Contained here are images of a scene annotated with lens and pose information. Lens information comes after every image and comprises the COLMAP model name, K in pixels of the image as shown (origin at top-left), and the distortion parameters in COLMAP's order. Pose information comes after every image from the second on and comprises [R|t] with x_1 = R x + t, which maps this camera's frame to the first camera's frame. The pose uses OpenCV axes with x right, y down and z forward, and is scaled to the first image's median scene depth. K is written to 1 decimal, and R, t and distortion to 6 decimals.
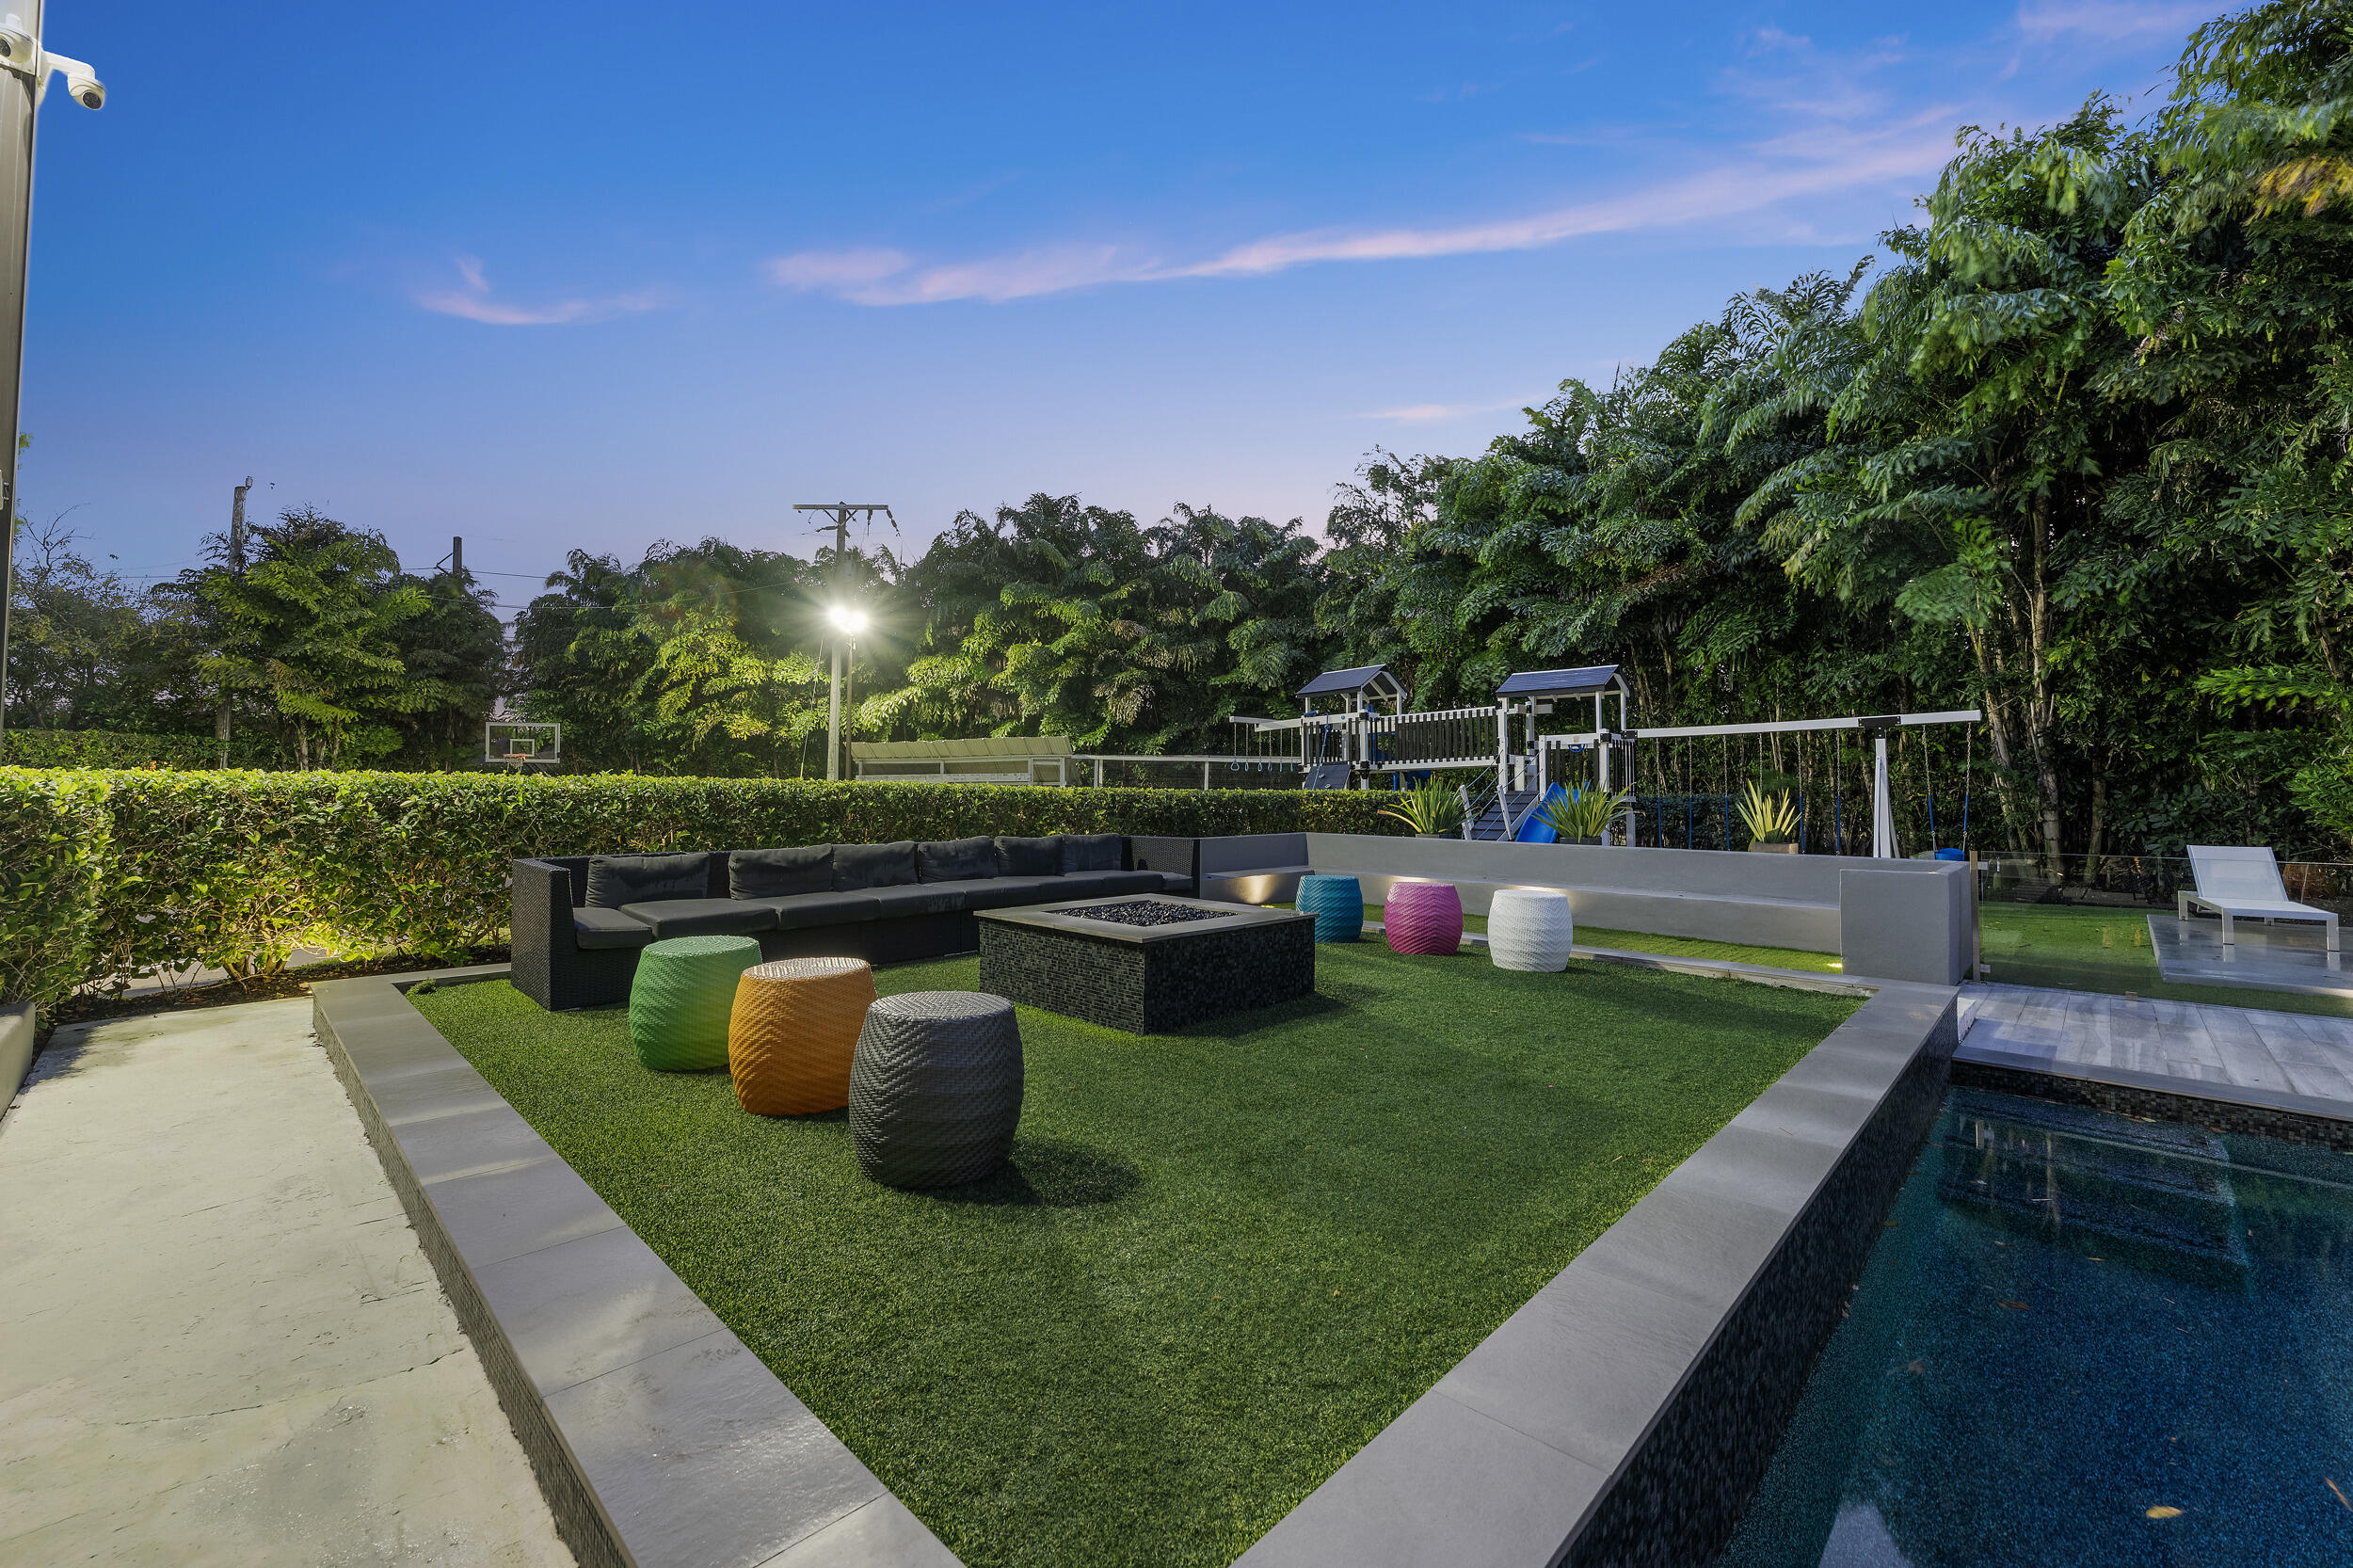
lens RADIAL K [[942.7, 0, 1185.1], [0, 942.7, 780.1], [0, 0, 1]] dist [-0.000363, -0.000133]
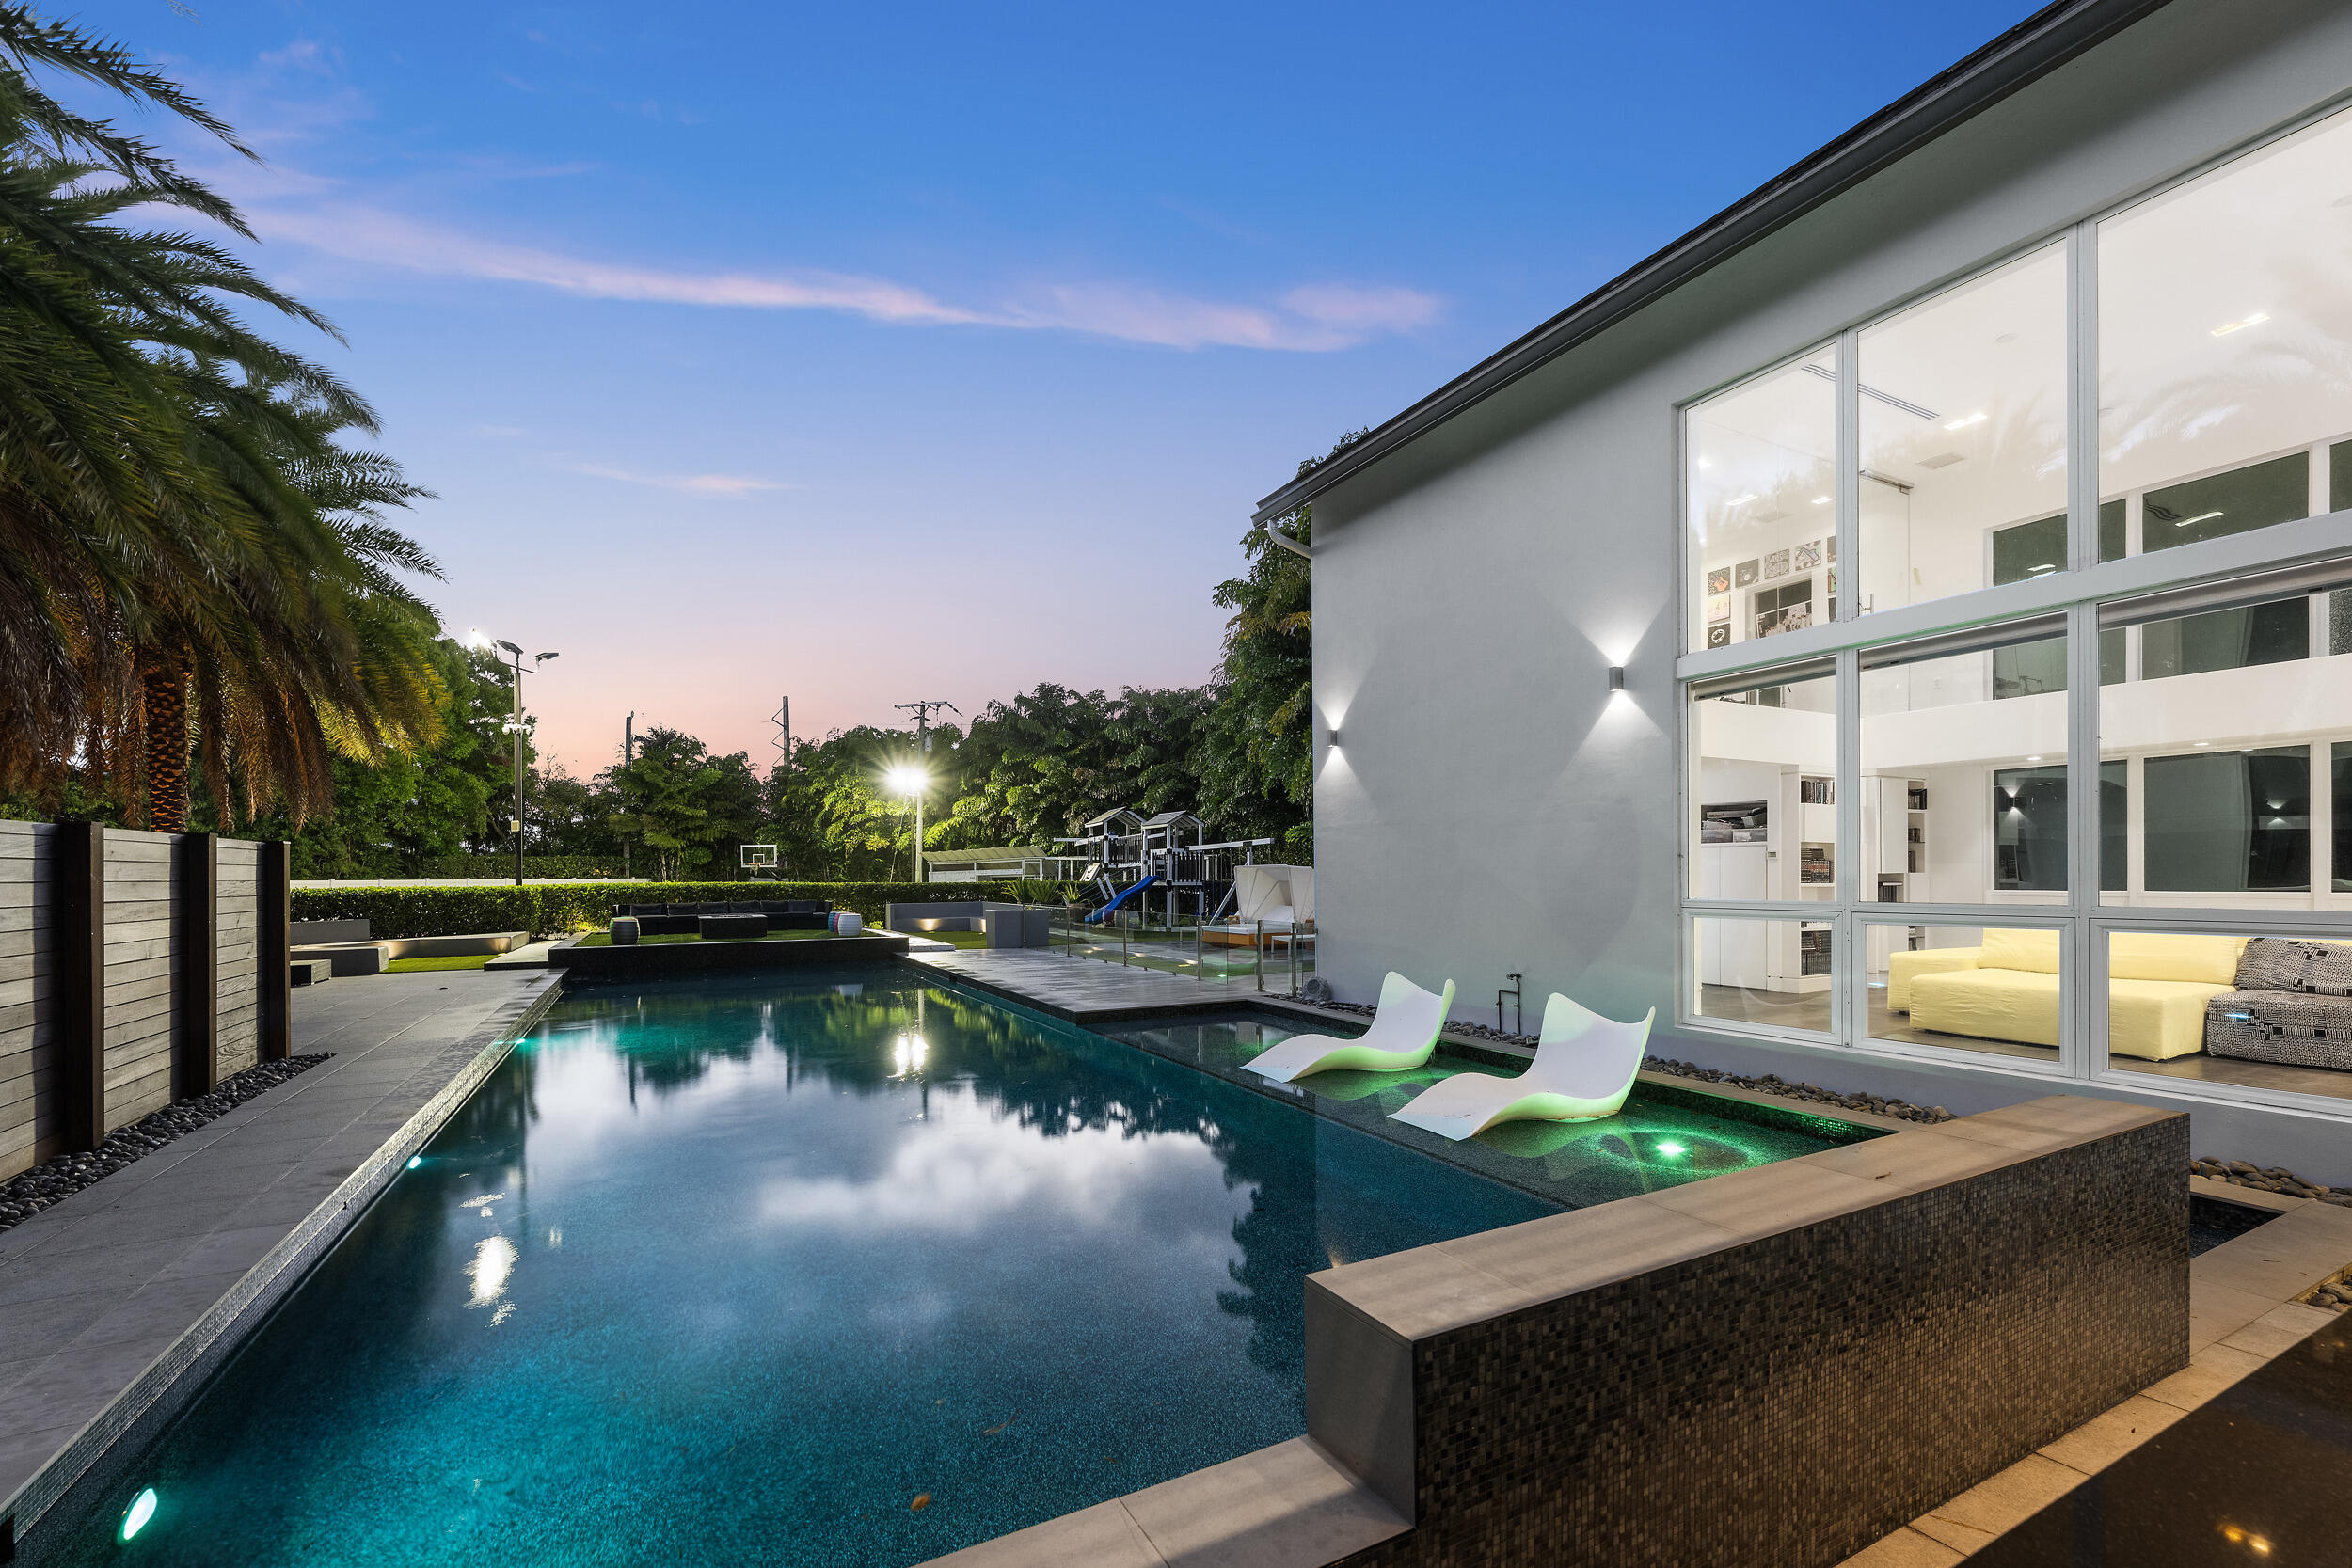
lens RADIAL K [[947.6, 0, 1181.5], [0, 947.6, 904.2], [0, 0, 1]] dist [0.000320, -0.000016]
pose [[0.952440, -0.005182, -0.304683, 0.551884], [0.018450, 0.999002, 0.040684, -0.008000], [0.304168, -0.044371, 0.951585, -0.417371]]
